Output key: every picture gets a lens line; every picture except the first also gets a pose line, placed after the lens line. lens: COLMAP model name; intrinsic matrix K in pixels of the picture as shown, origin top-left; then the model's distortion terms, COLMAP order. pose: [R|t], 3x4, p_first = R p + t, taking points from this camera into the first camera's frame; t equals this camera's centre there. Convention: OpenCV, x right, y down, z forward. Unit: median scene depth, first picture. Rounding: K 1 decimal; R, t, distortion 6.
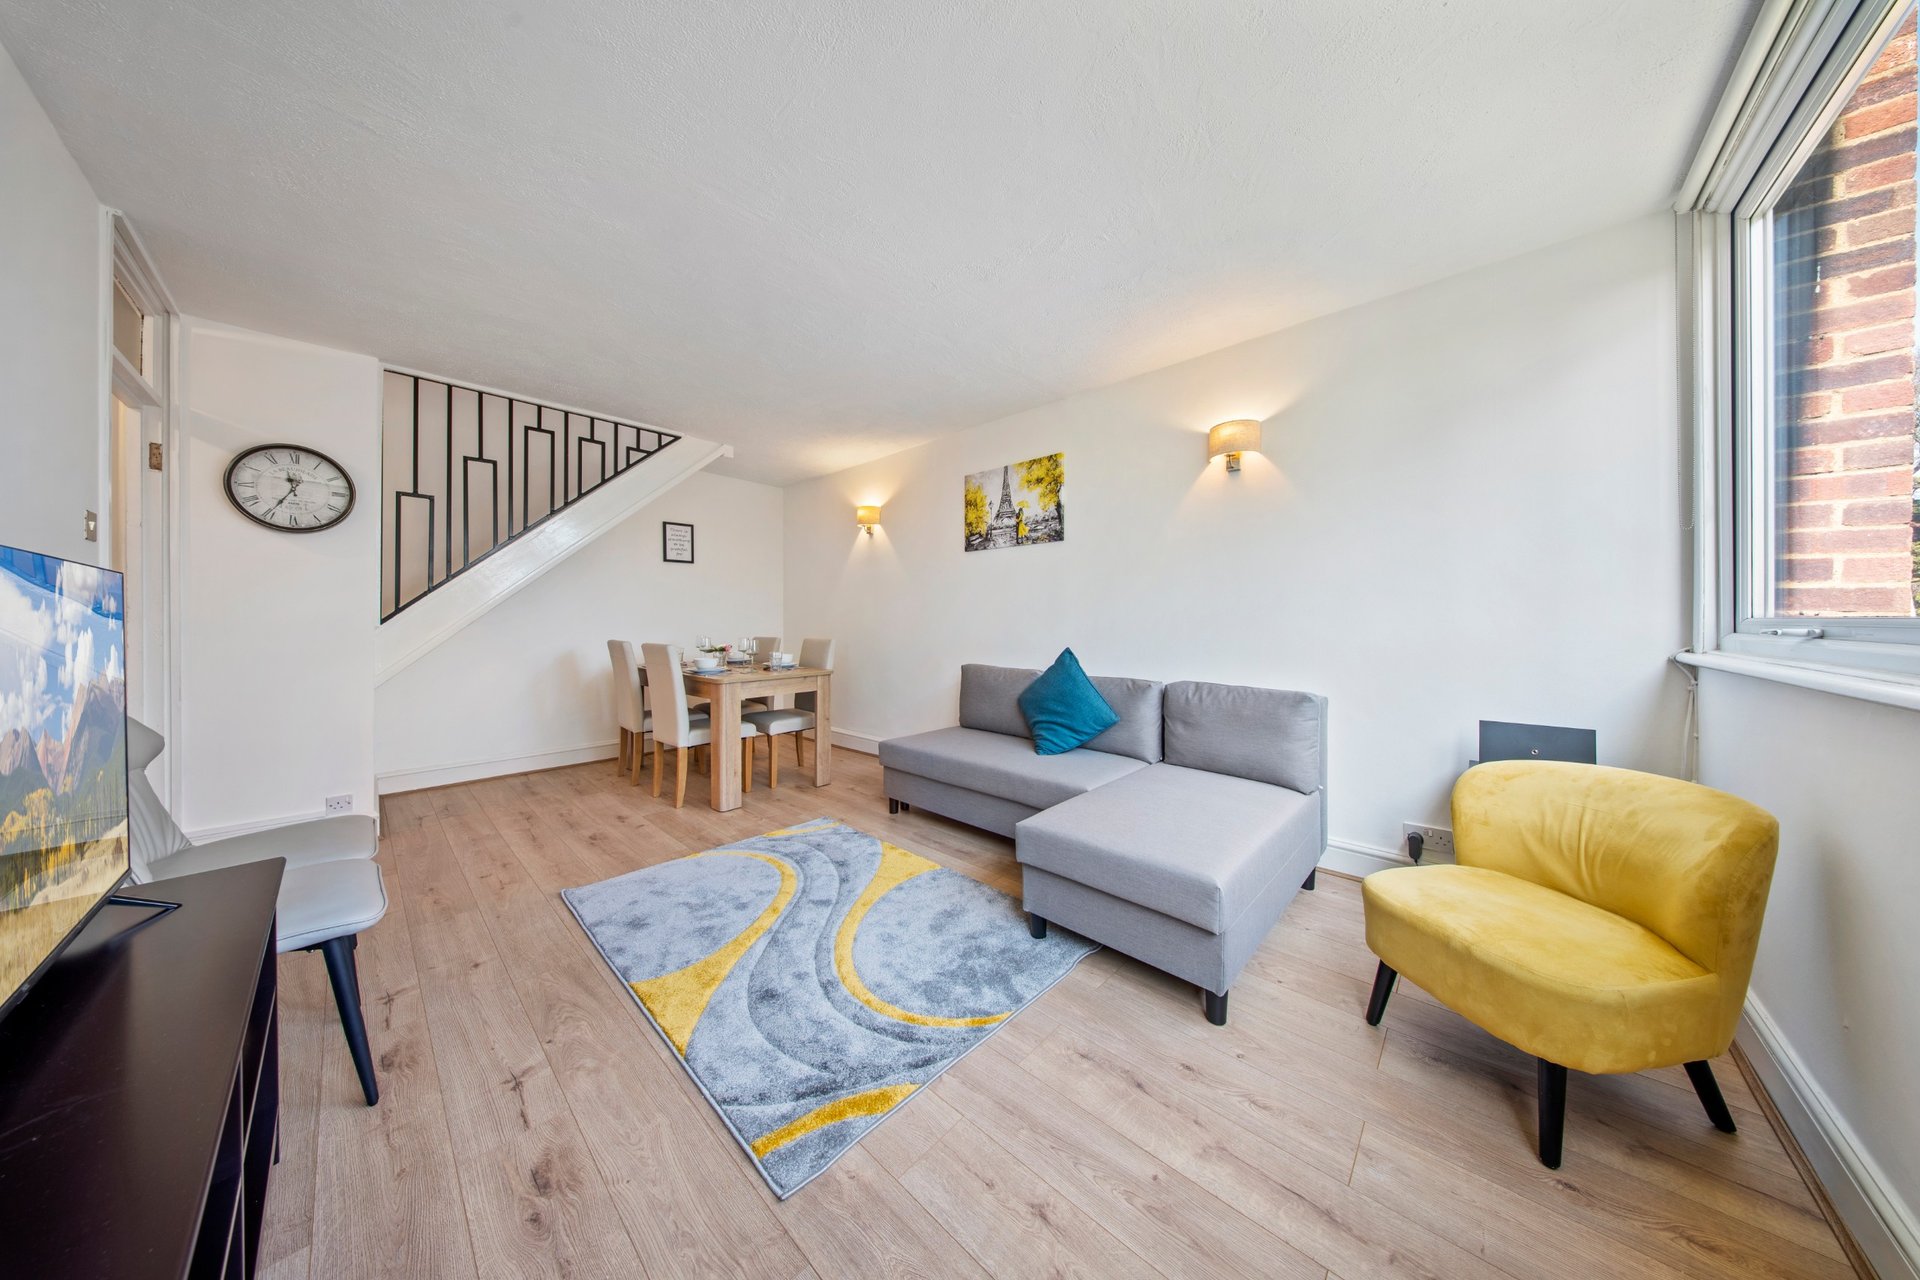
lens RADIAL K [[561.4, 0, 950.7], [0, 561.4, 628.5], [0, 0, 1]] dist [-0.016101, -0.000157]
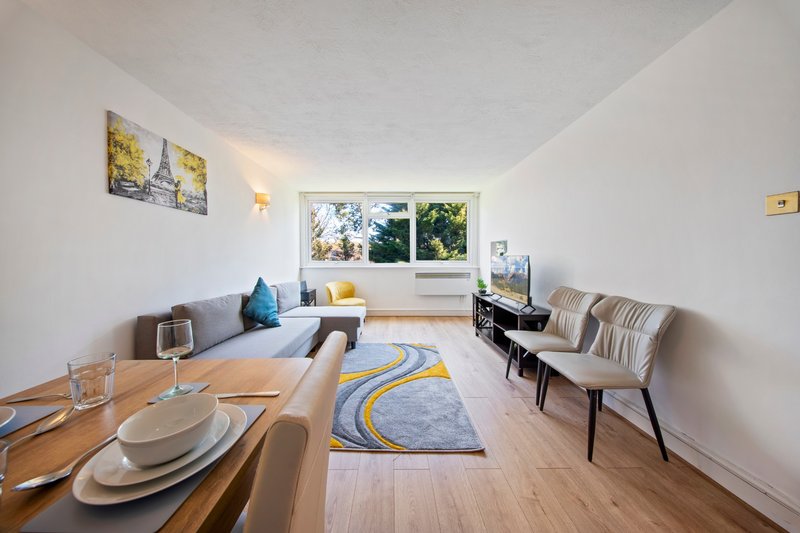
lens RADIAL K [[233.9, 0, 396.1], [0, 233.9, 261.7], [0, 0, 1]] dist [-0.016101, -0.000157]
pose [[-0.697264, -0.009467, 0.716752, -0.640109], [0.014254, 0.999532, 0.027069, -0.032392], [-0.716673, 0.029091, -0.696803, 1.047391]]
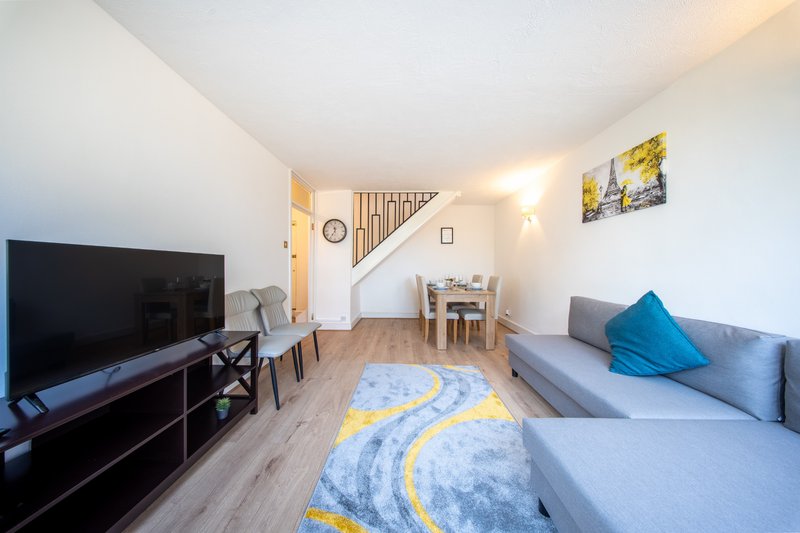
lens RADIAL K [[231.4, 0, 396.2], [0, 231.4, 267.4], [0, 0, 1]] dist [0.001641, -0.002561]
pose [[0.661405, 0.004143, -0.750017, 0.185549], [-0.012081, 0.999914, -0.005129, -0.005645], [0.749932, 0.012453, 0.661398, 0.217463]]
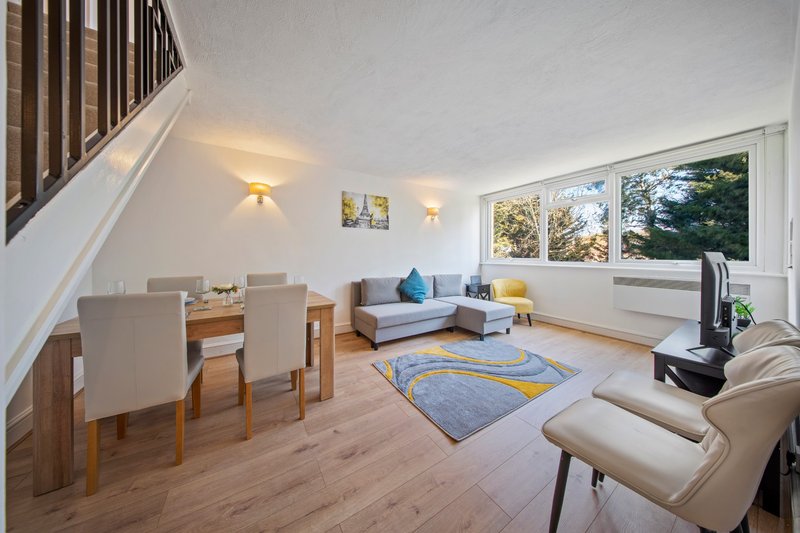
lens RADIAL K [[240.7, 0, 398.1], [0, 240.7, 255.6], [0, 0, 1]] dist [0.000409, -0.000014]
pose [[0.237591, -0.002853, 0.971361, -0.913380], [0.012164, 0.999926, -0.000038, -0.028011], [-0.971289, 0.011825, 0.237608, 0.656795]]
